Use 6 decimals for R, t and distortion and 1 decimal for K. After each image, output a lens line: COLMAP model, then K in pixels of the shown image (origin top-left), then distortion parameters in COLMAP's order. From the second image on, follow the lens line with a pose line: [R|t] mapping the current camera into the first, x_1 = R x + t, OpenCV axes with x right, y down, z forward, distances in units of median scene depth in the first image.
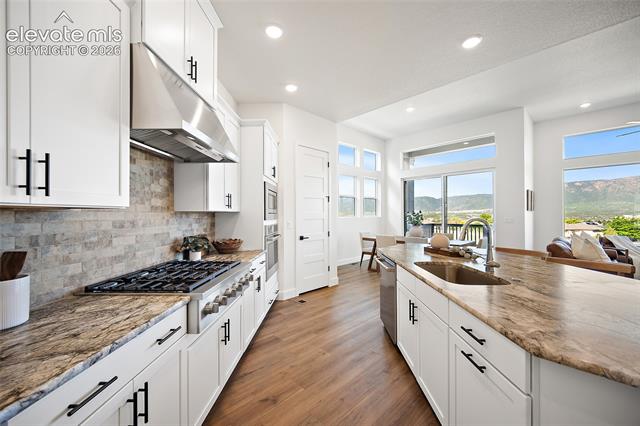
lens RADIAL K [[252.4, 0, 312.1], [0, 252.4, 215.8], [0, 0, 1]] dist [-0.000435, 0.000452]
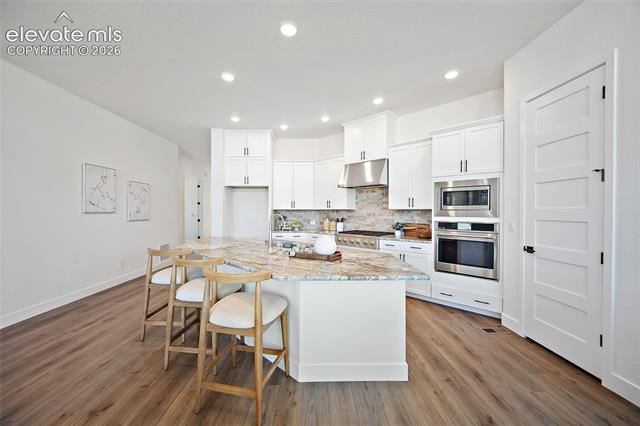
lens RADIAL K [[252.4, 0, 315.2], [0, 252.4, 211.4], [0, 0, 1]] dist [-0.000435, 0.000452]
pose [[-0.675108, 0.006682, -0.737688, 1.379186], [-0.000119, 0.999958, 0.009167, -0.019957], [0.737719, 0.006276, -0.675079, 1.857290]]
